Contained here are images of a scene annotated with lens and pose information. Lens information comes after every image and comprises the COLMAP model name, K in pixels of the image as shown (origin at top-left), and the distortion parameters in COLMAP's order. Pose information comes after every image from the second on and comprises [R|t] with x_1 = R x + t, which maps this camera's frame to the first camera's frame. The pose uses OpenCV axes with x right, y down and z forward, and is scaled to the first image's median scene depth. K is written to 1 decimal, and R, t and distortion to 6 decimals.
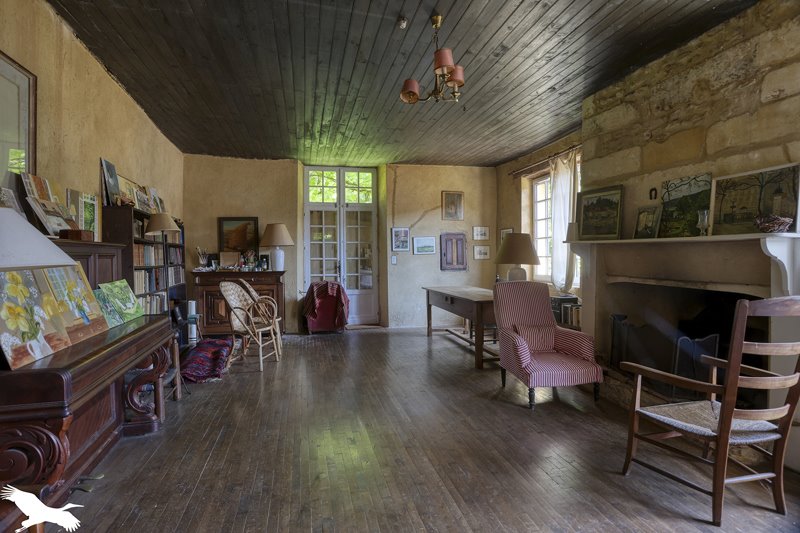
lens RADIAL K [[378.8, 0, 400.2], [0, 378.8, 267.4], [0, 0, 1]] dist [-0.023468, 0.000640]
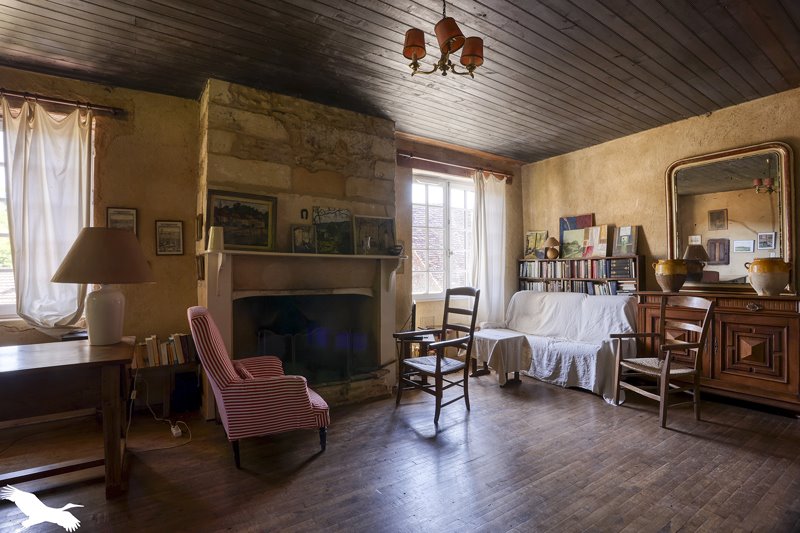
lens RADIAL K [[378.8, 0, 401.0], [0, 378.8, 266.3], [0, 0, 1]] dist [-0.023468, 0.000640]
pose [[-0.316809, 0.017502, 0.948328, -0.505753], [0.037222, 0.999289, -0.006008, -0.020186], [-0.947759, 0.033395, -0.317235, 1.096069]]
